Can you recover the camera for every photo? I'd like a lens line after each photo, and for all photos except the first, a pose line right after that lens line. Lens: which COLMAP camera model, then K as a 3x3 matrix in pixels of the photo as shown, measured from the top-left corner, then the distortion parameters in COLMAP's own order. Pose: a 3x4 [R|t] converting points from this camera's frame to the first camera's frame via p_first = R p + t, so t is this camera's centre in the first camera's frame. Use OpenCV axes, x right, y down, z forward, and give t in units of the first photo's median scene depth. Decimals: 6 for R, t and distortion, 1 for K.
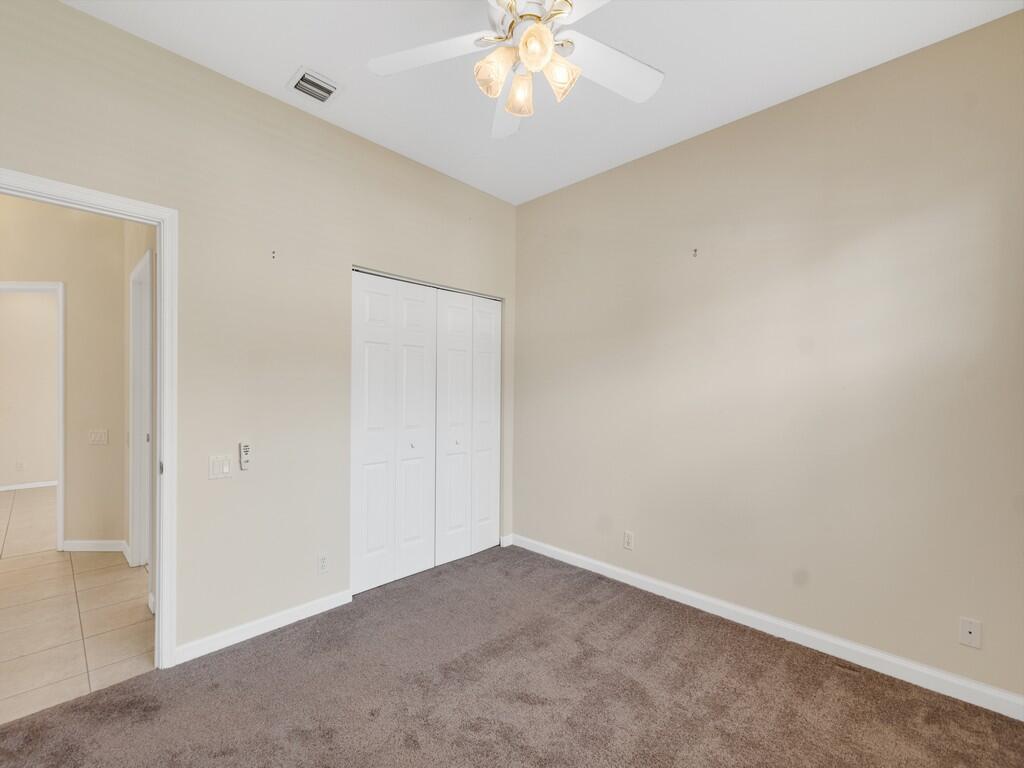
lens RADIAL K [[456.3, 0, 506.7], [0, 456.3, 387.4], [0, 0, 1]] dist [0.002882, -0.000593]
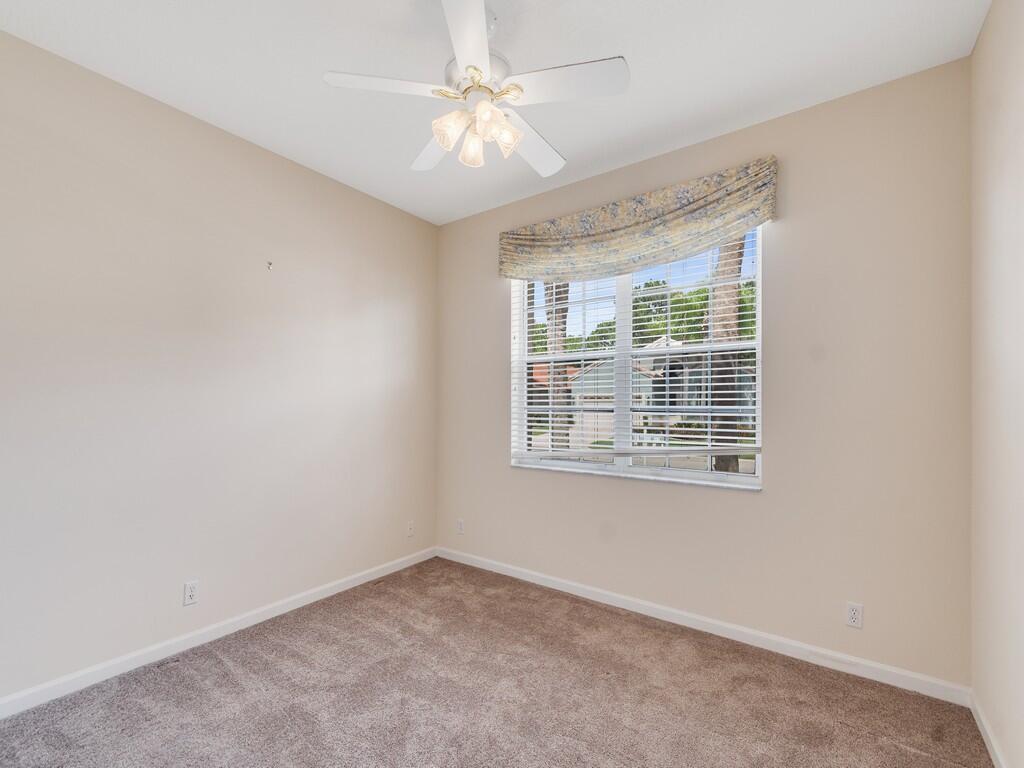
lens RADIAL K [[456.3, 0, 506.8], [0, 456.3, 390.0], [0, 0, 1]] dist [0.002882, -0.000593]
pose [[-0.144917, 0.005252, 0.989430, -0.684726], [-0.015717, 0.999848, -0.007609, -0.018381], [-0.989319, -0.016654, -0.144812, 0.672288]]
